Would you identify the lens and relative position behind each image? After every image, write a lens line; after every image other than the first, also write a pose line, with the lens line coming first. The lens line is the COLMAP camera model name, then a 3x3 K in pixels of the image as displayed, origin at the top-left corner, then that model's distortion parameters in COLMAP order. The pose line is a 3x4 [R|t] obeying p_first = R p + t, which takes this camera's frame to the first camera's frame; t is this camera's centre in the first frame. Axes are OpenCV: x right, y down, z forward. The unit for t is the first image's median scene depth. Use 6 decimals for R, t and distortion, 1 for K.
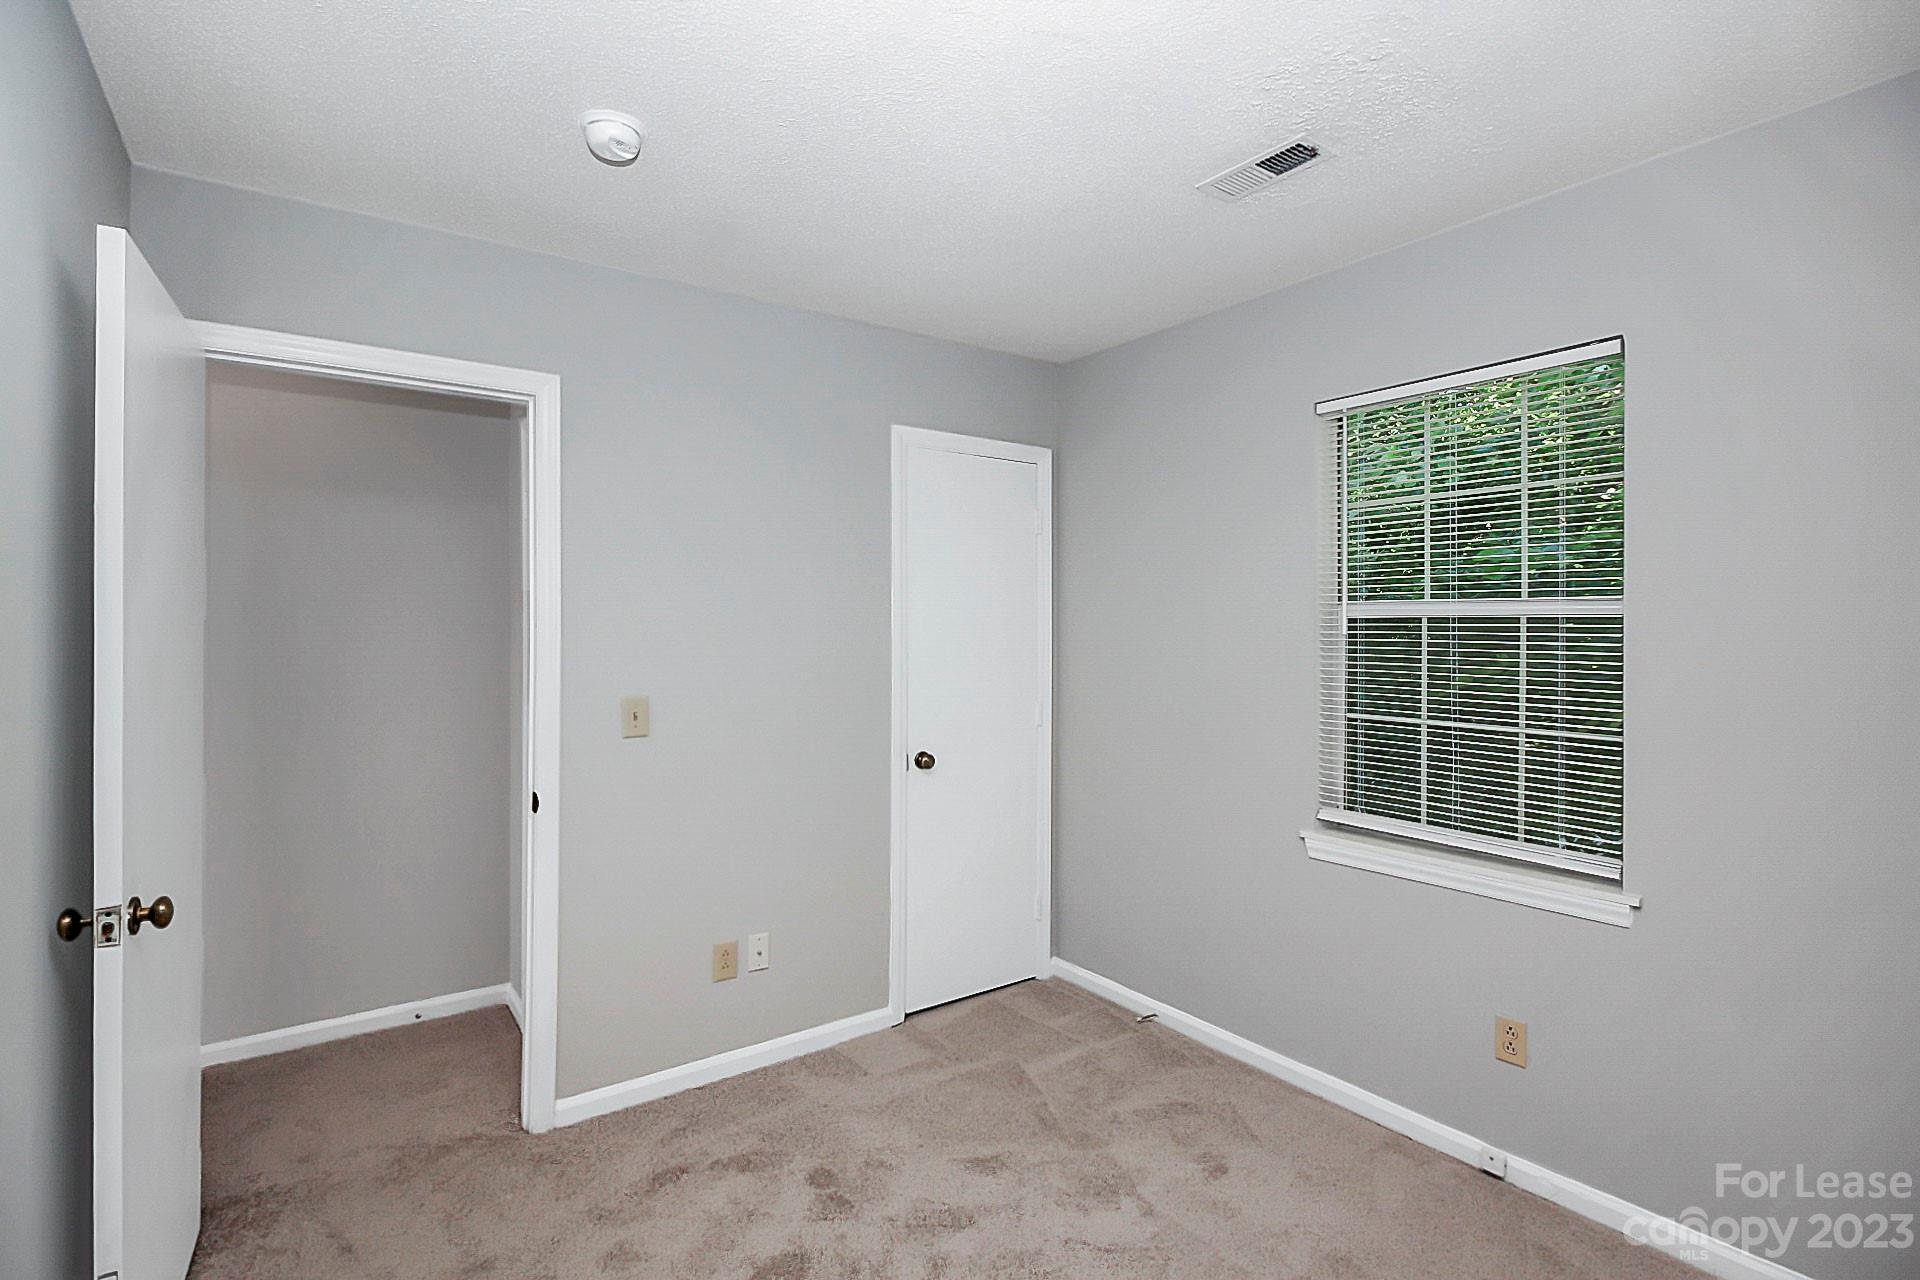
lens RADIAL K [[897.2, 0, 970.5], [0, 897.2, 634.9], [0, 0, 1]] dist [0.002087, -0.012051]
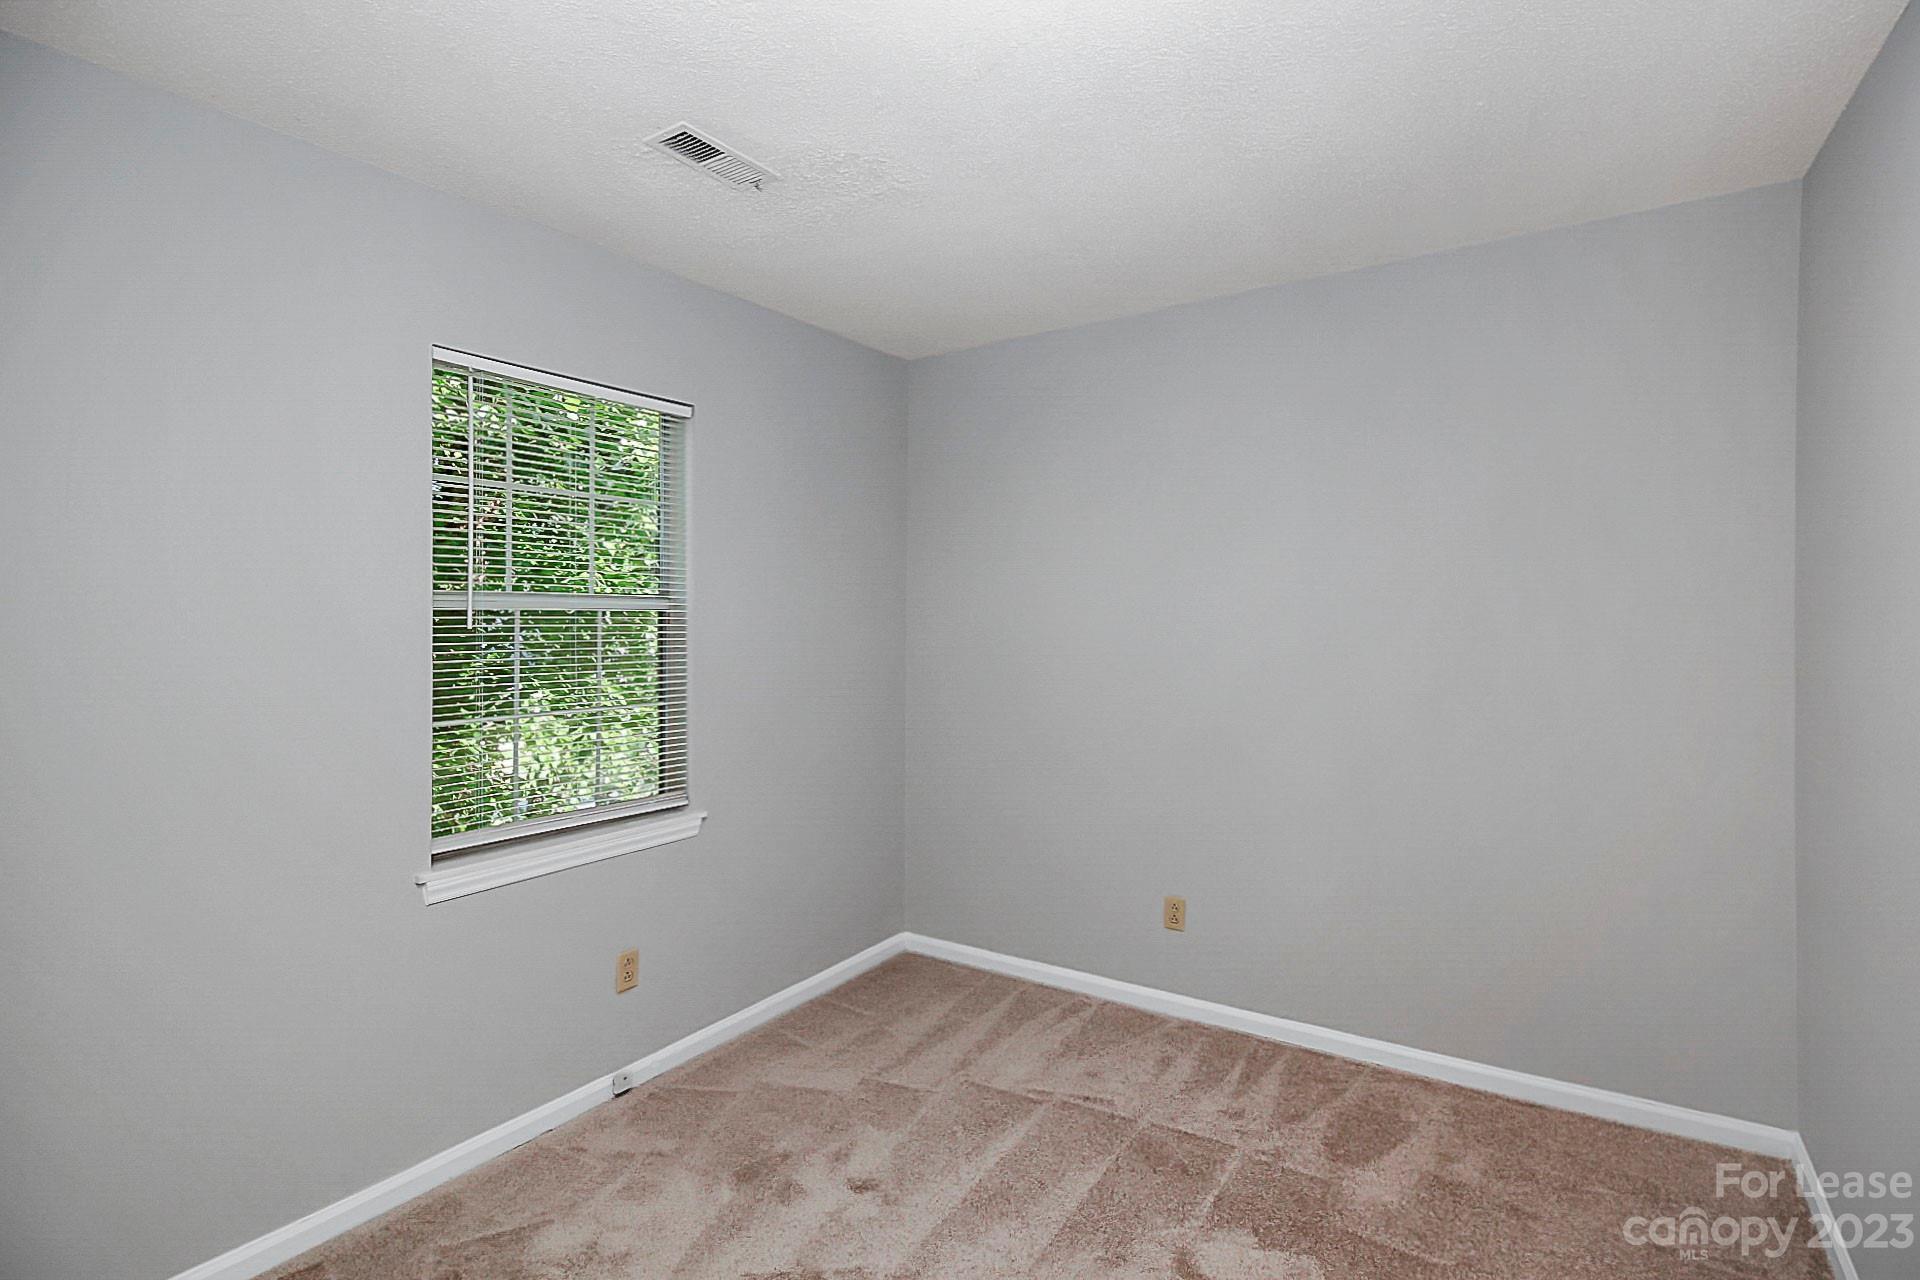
lens RADIAL K [[897.2, 0, 970.5], [0, 897.2, 634.9], [0, 0, 1]] dist [0.002087, -0.012051]
pose [[-0.348087, -0.014520, 0.937350, -0.635601], [0.002113, 0.999865, 0.016273, -0.008098], [-0.937460, 0.007645, -0.348009, 0.950106]]
